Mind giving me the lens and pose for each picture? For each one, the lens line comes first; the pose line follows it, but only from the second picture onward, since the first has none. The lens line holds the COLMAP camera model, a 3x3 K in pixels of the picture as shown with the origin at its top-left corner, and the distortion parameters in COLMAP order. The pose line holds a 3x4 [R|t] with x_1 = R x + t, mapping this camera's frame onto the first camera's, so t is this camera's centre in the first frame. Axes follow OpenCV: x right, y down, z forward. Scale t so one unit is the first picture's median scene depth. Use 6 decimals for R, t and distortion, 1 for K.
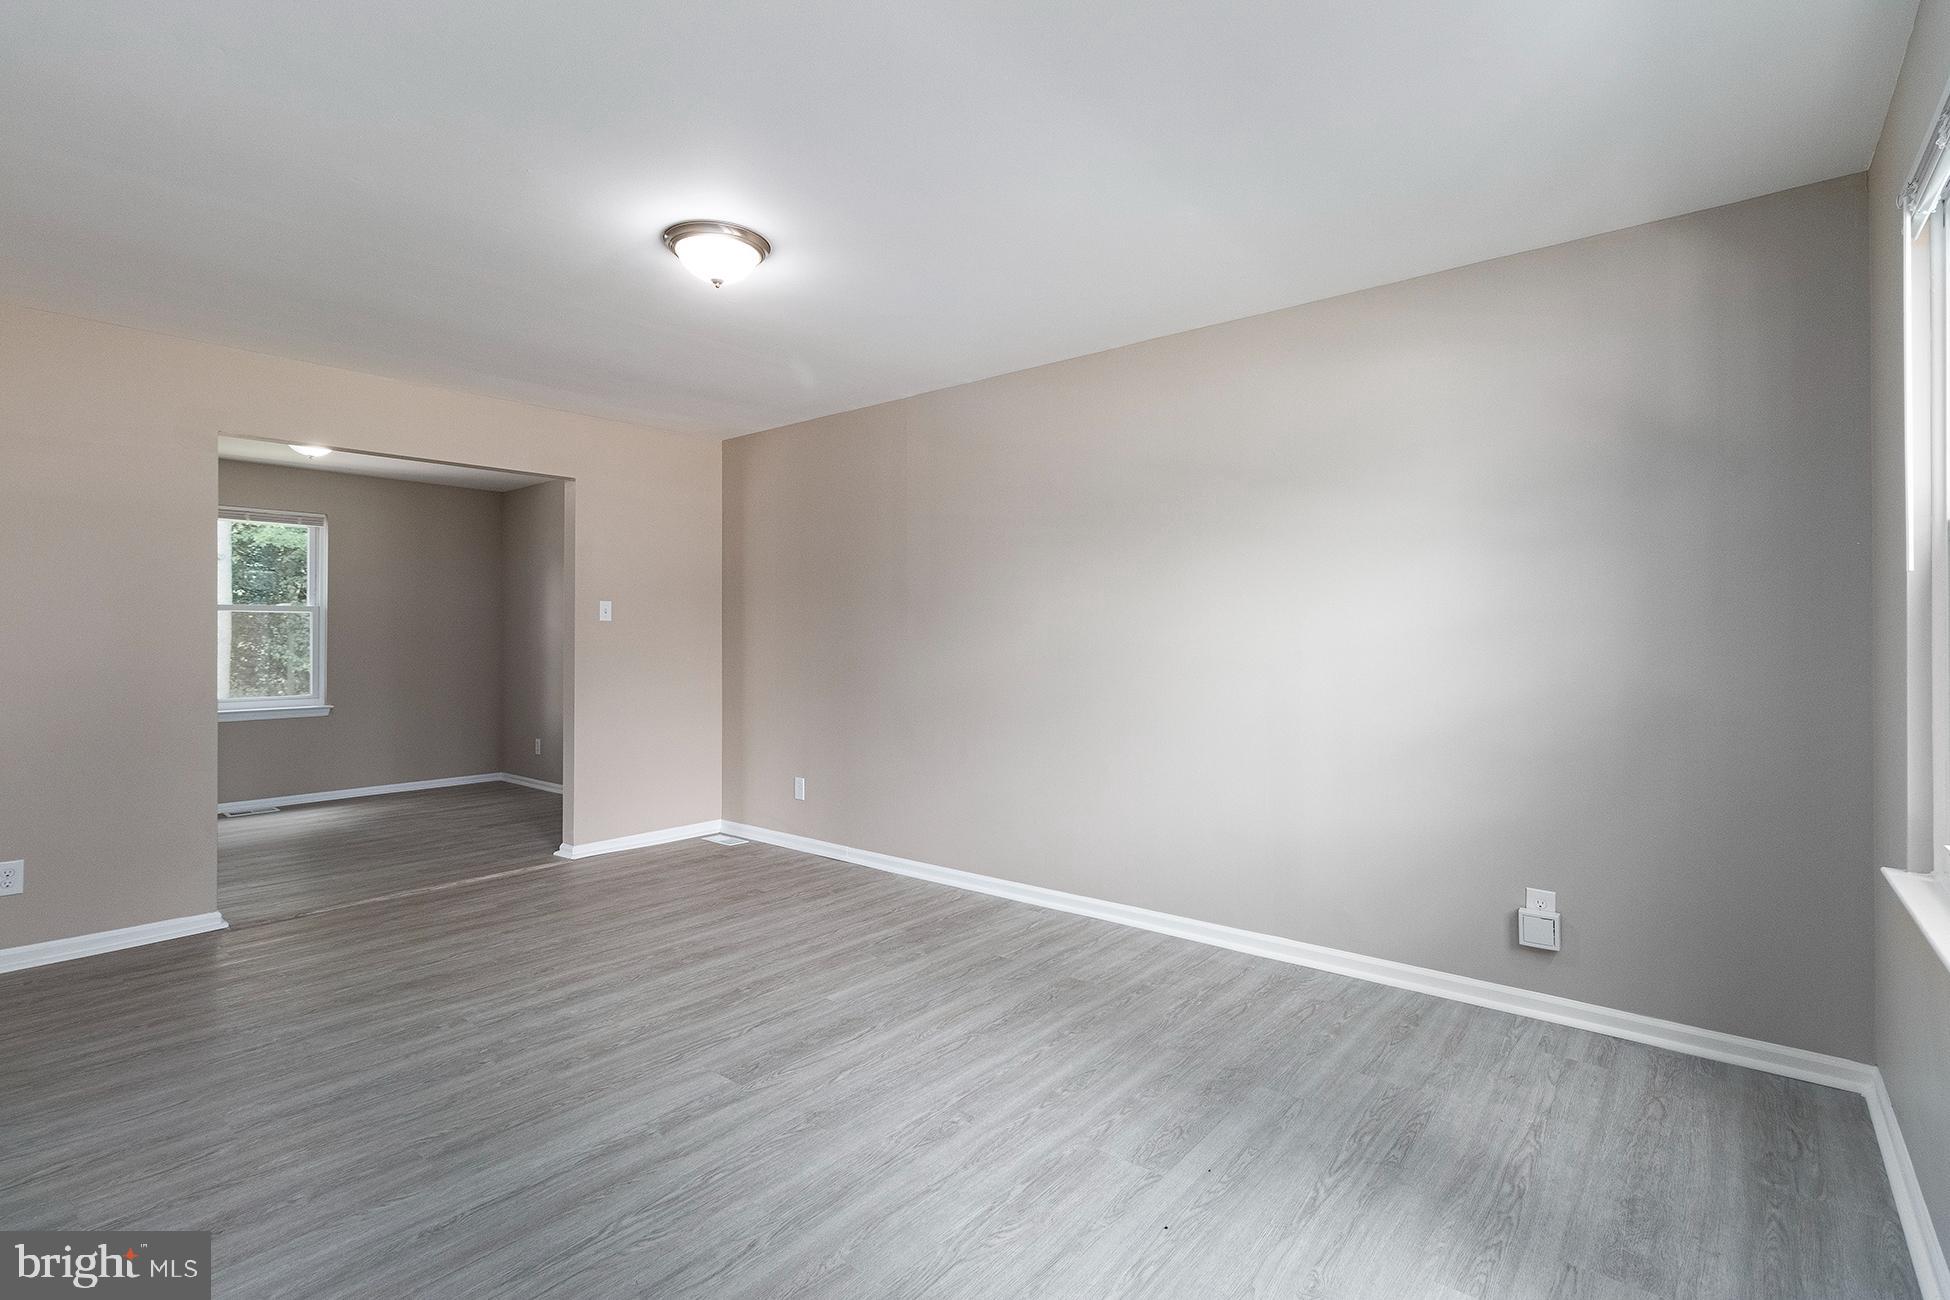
lens RADIAL K [[896.3, 0, 977.6], [0, 896.3, 617.7], [0, 0, 1]] dist [-0.000202, 0.000179]
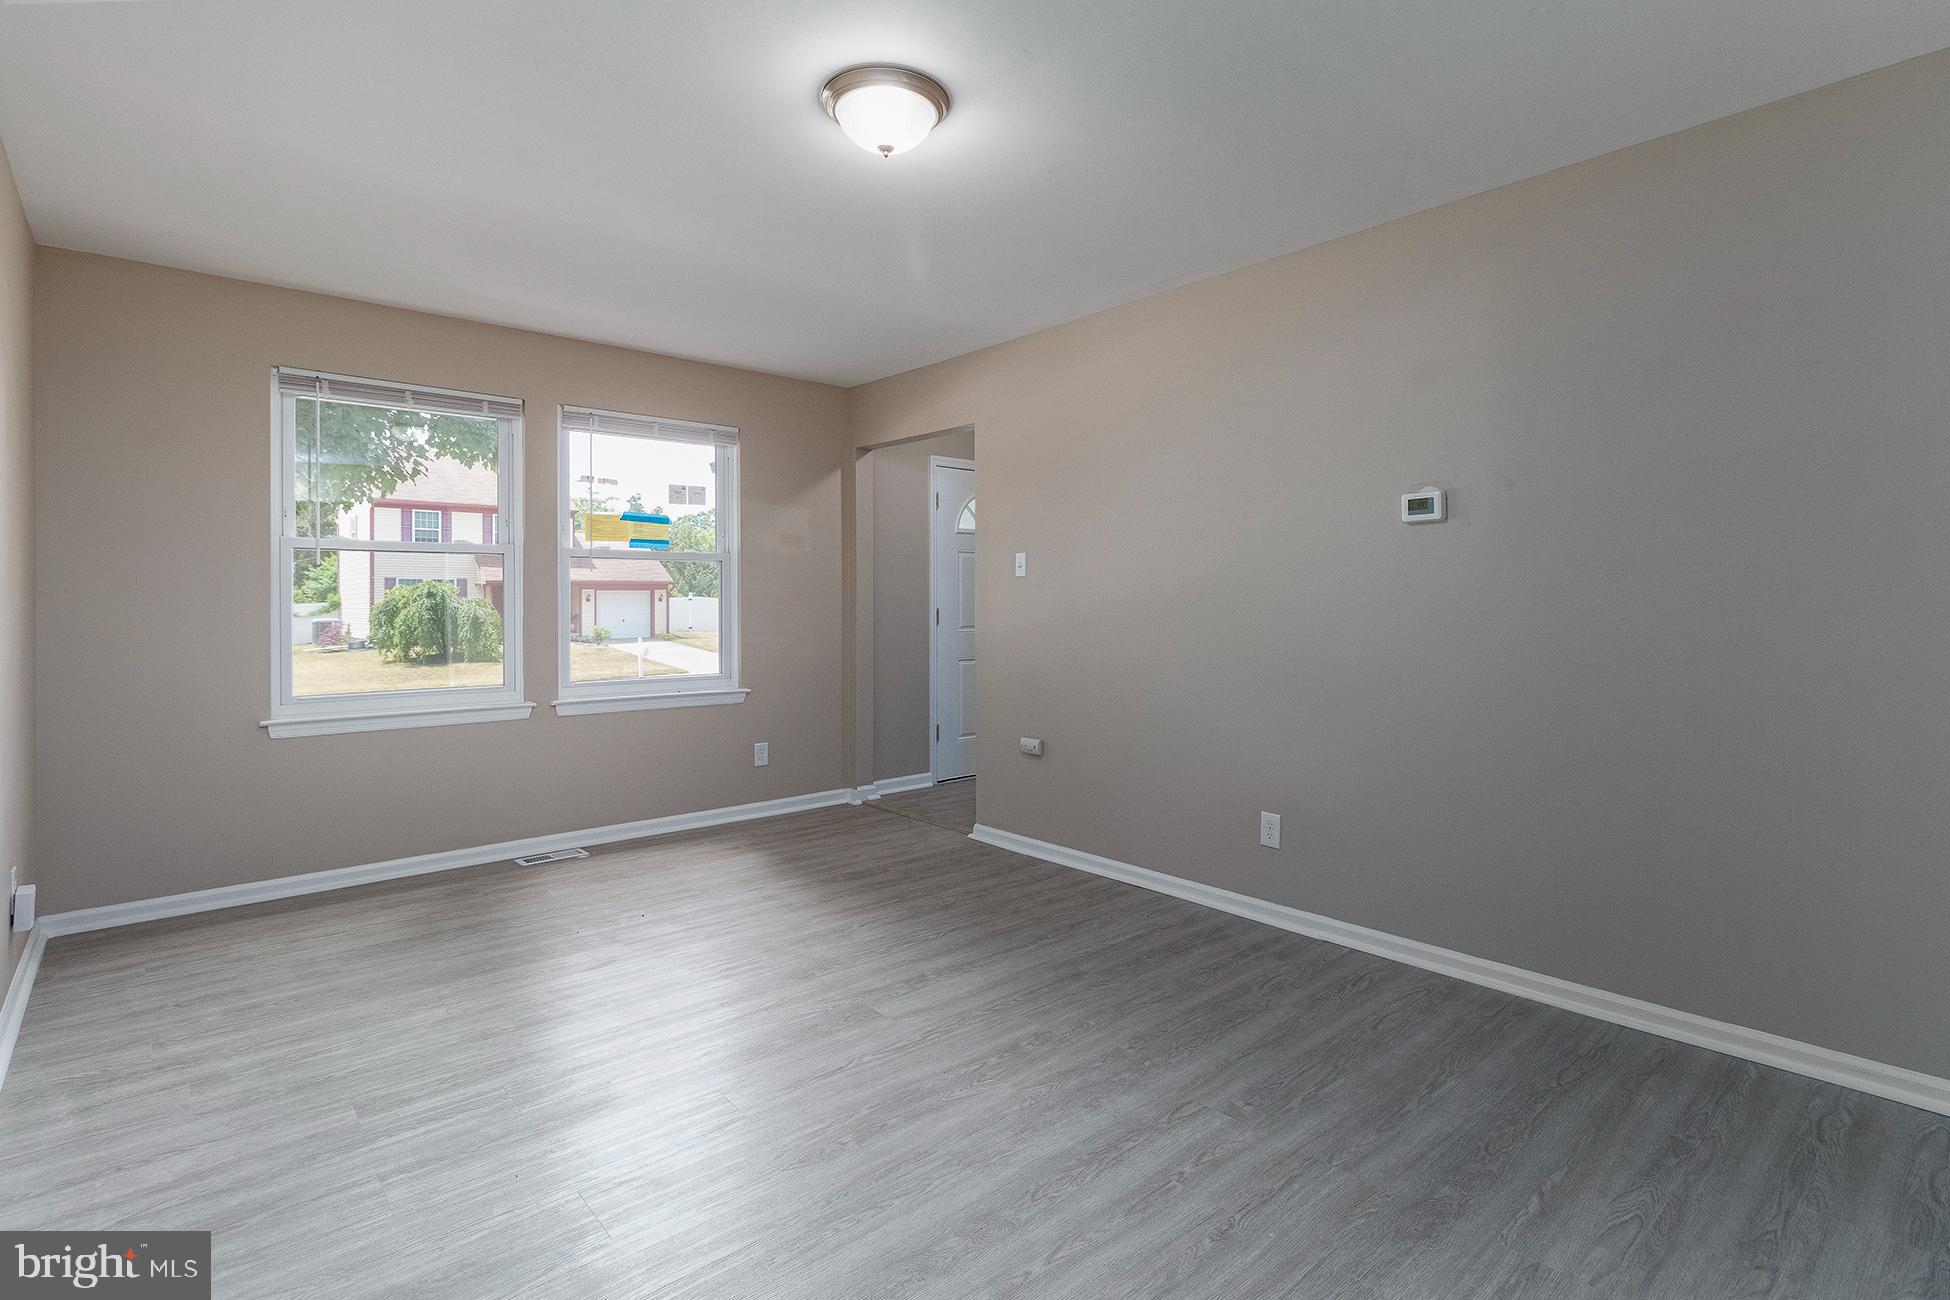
lens RADIAL K [[896.3, 0, 977.6], [0, 896.3, 617.7], [0, 0, 1]] dist [-0.000202, 0.000179]
pose [[-0.987964, -0.000613, 0.154683, -0.525566], [-0.001247, 0.999991, -0.004005, 0.054678], [-0.154679, -0.004150, -0.987956, 1.899151]]
